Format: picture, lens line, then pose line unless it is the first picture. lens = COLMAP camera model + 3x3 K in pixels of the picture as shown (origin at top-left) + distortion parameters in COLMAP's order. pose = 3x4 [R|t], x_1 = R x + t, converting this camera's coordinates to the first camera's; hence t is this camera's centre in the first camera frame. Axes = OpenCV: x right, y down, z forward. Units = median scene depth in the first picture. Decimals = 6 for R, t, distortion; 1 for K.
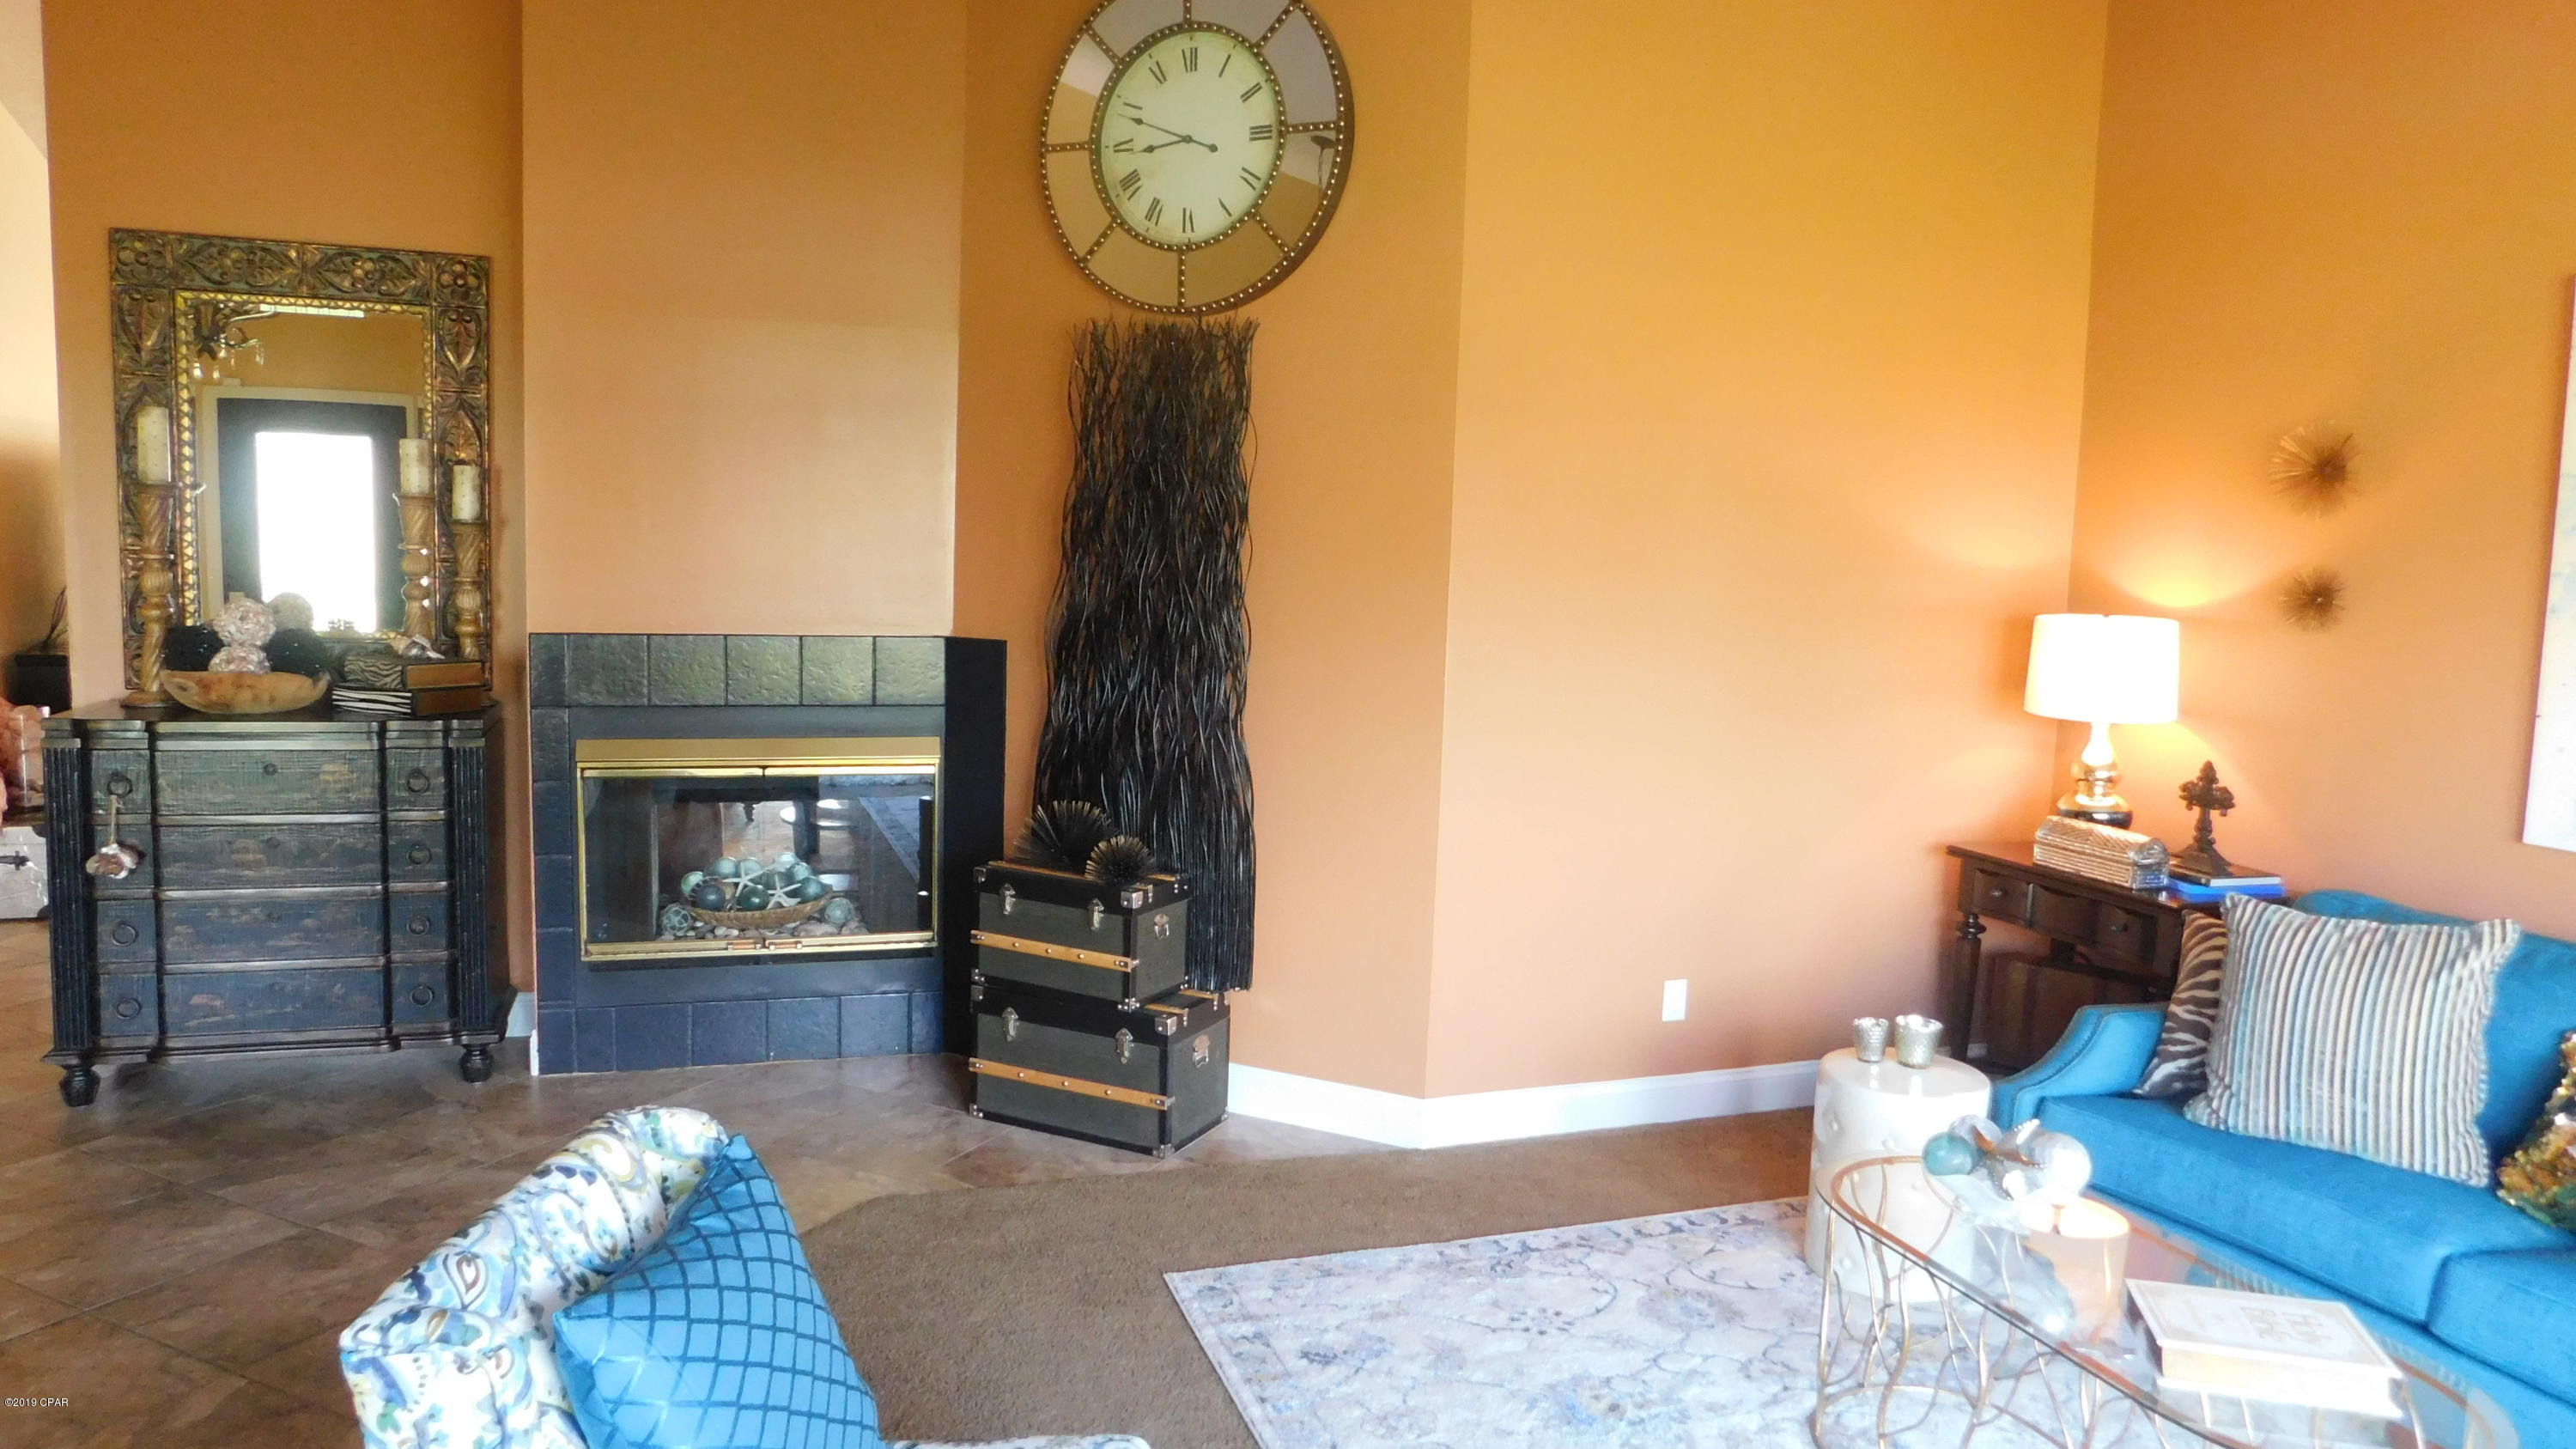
lens RADIAL K [[1696.6, 0, 1279.5], [0, 1696.6, 718.2], [0, 0, 1]] dist [-0.063587, 0.033015]
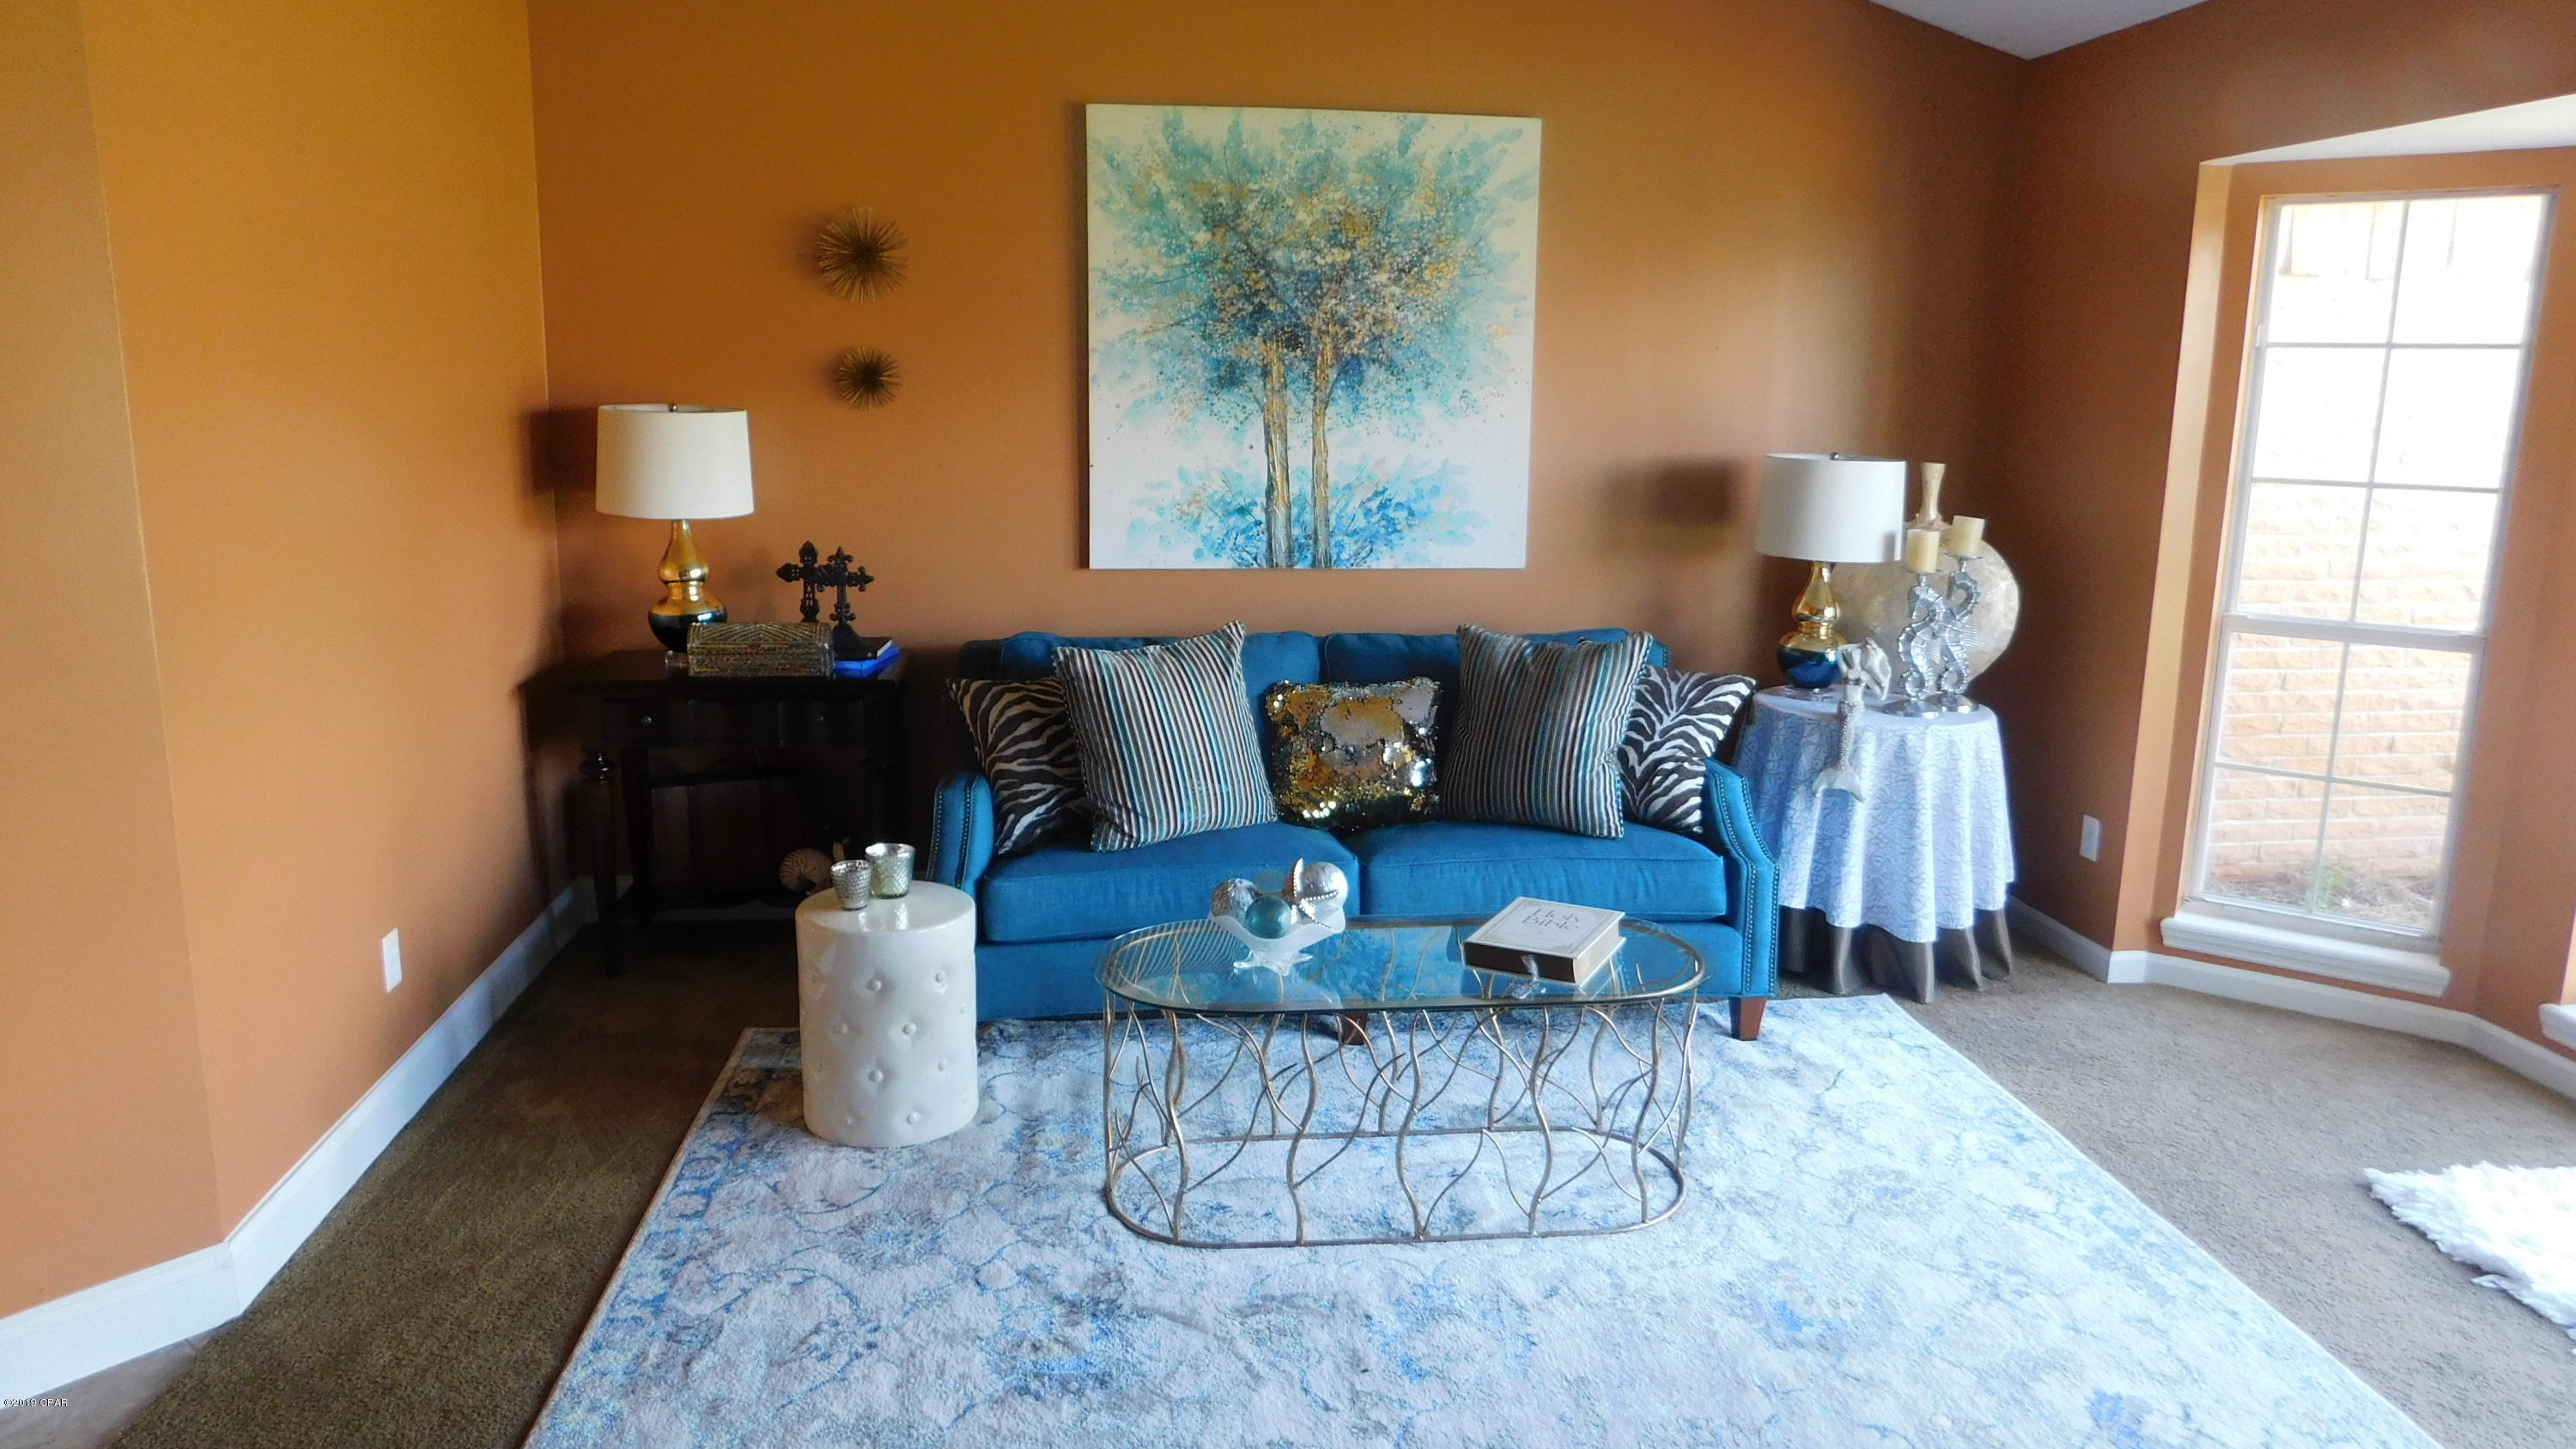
lens RADIAL K [[1696.6, 0, 1279.4], [0, 1696.6, 709.7], [0, 0, 1]] dist [-0.063587, 0.033015]
pose [[0.213616, -0.220876, 0.951621, -0.383101], [0.096871, 0.974094, 0.204347, -0.057105], [-0.972103, 0.048533, 0.229478, 0.475278]]
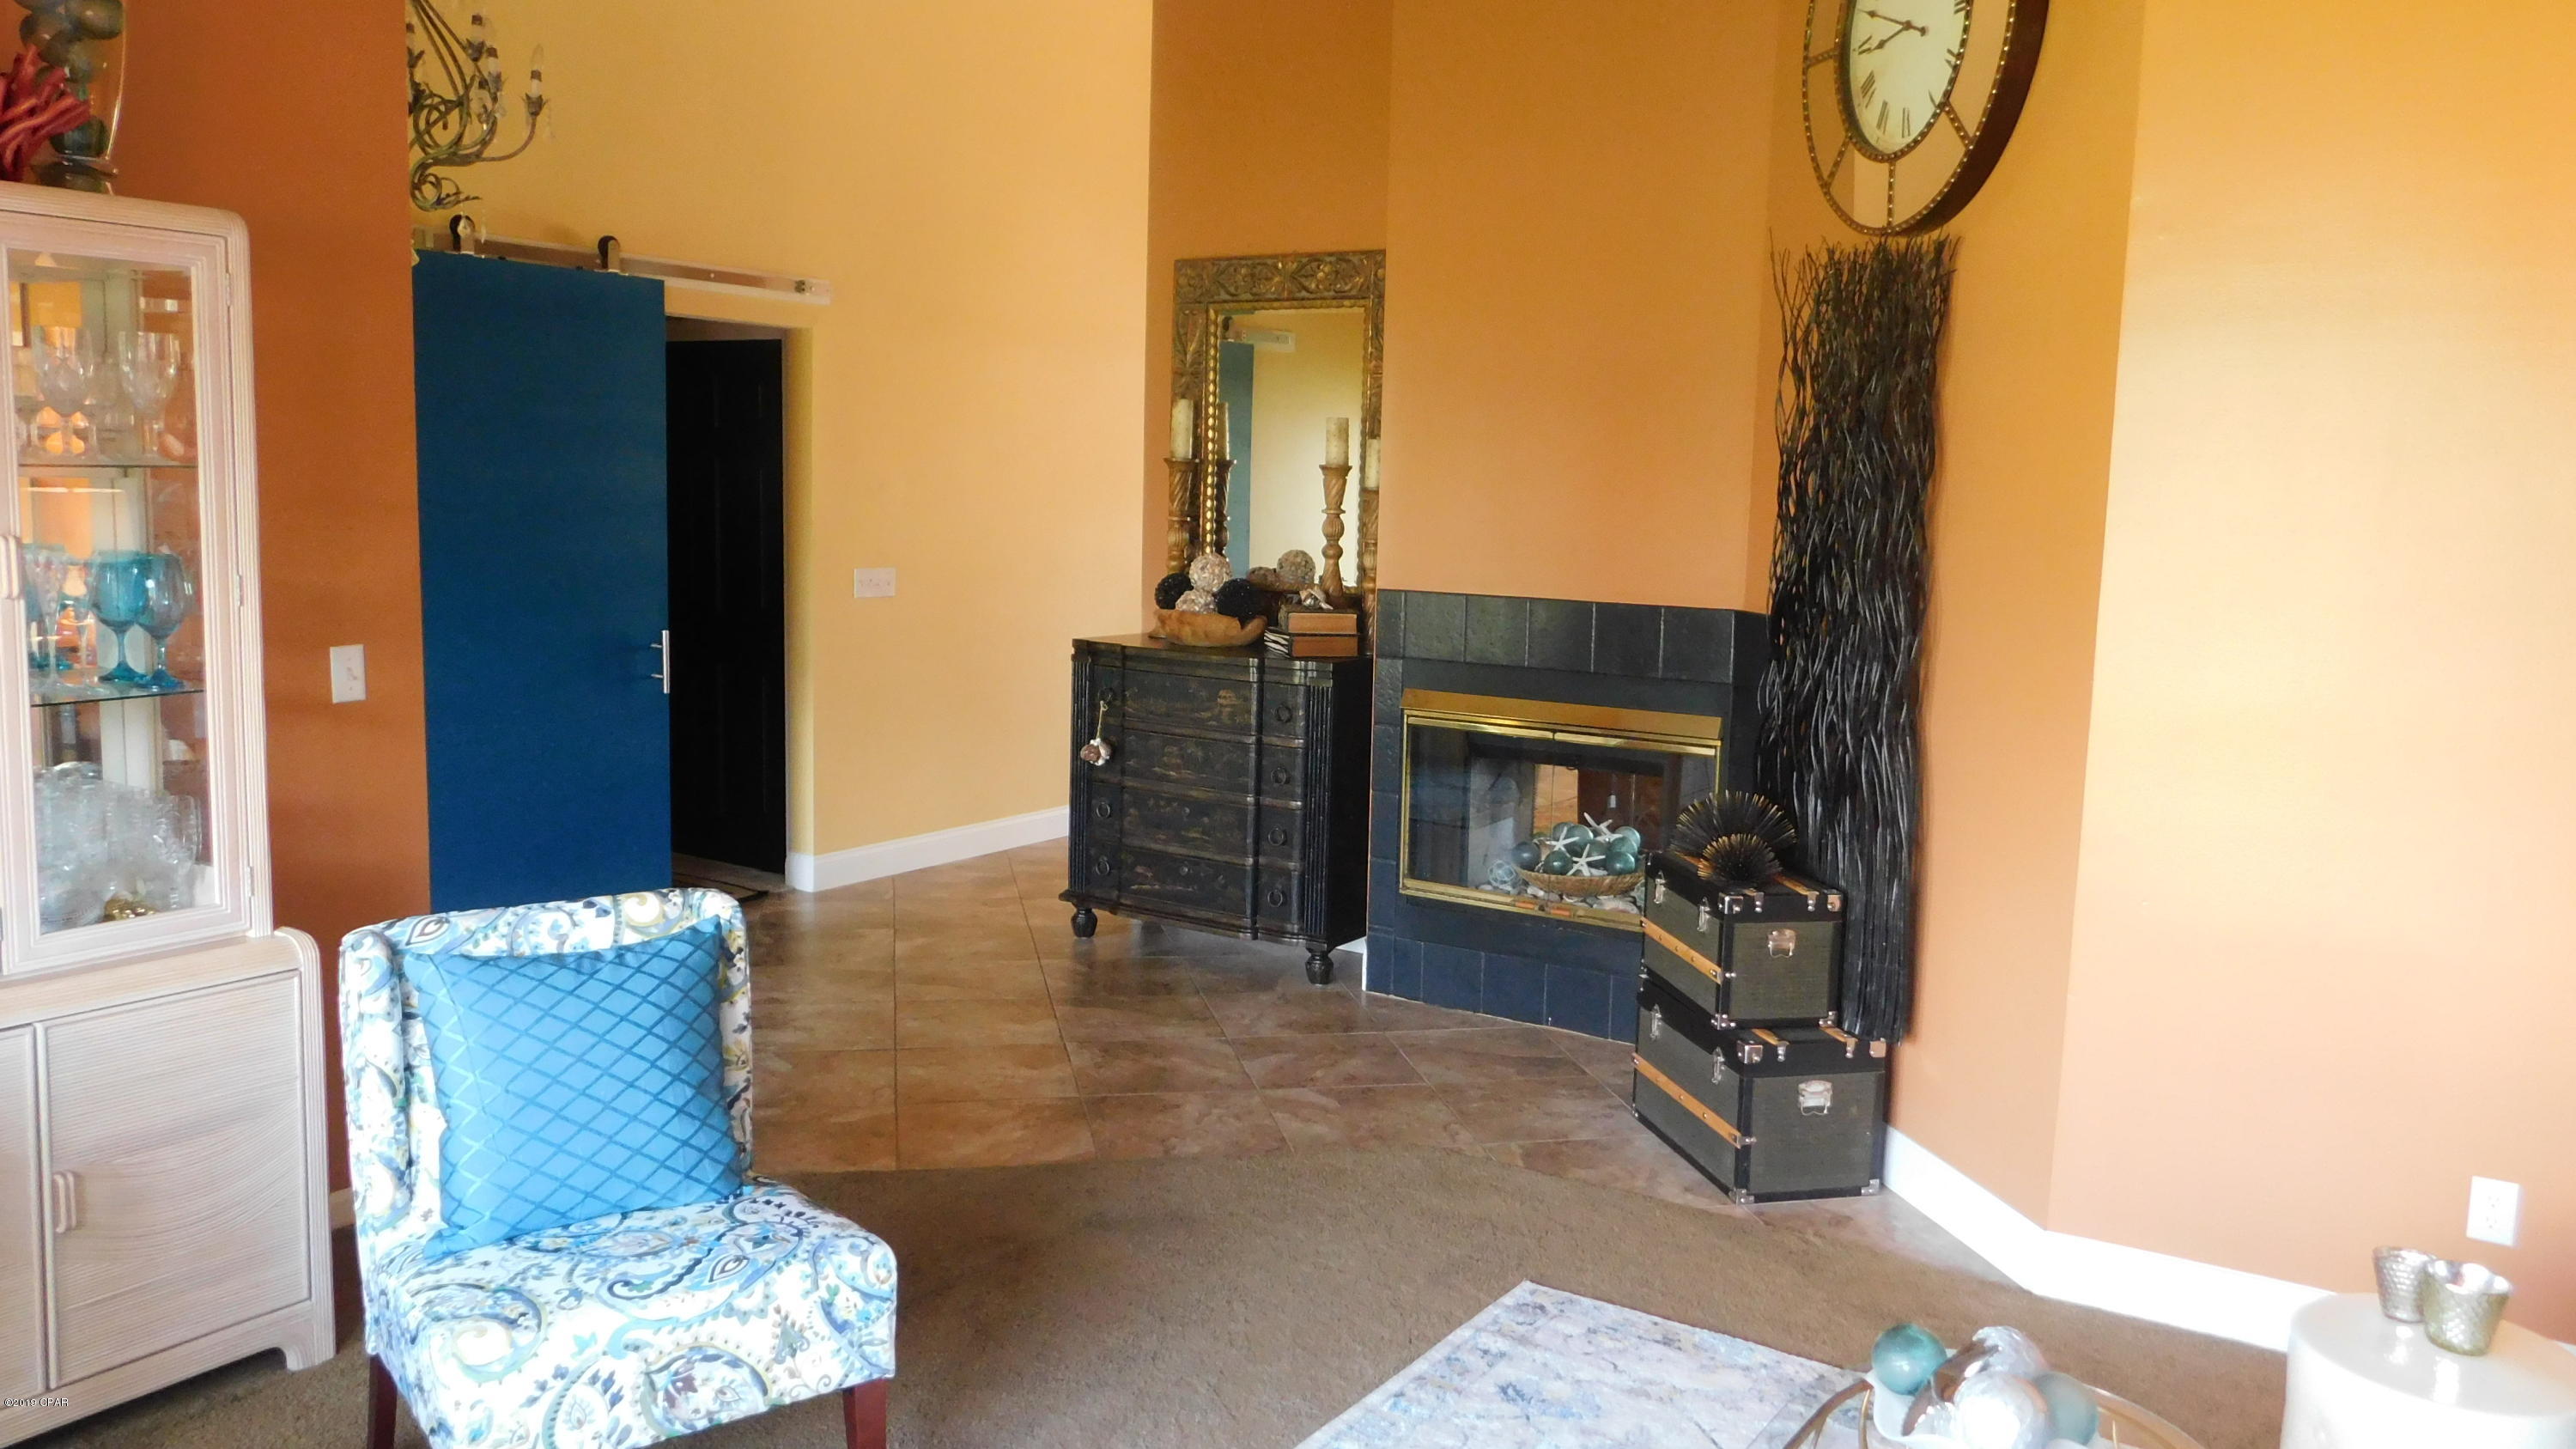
lens RADIAL K [[1918.9, 0, 1286.7], [0, 1918.9, 711.1], [0, 0, 1]] dist [-0.007168, 0.003942]
pose [[0.604507, 0.078417, -0.792731, 0.555990], [-0.088132, 0.995618, 0.031281, -0.005080], [0.791709, 0.050955, 0.608769, 0.193245]]
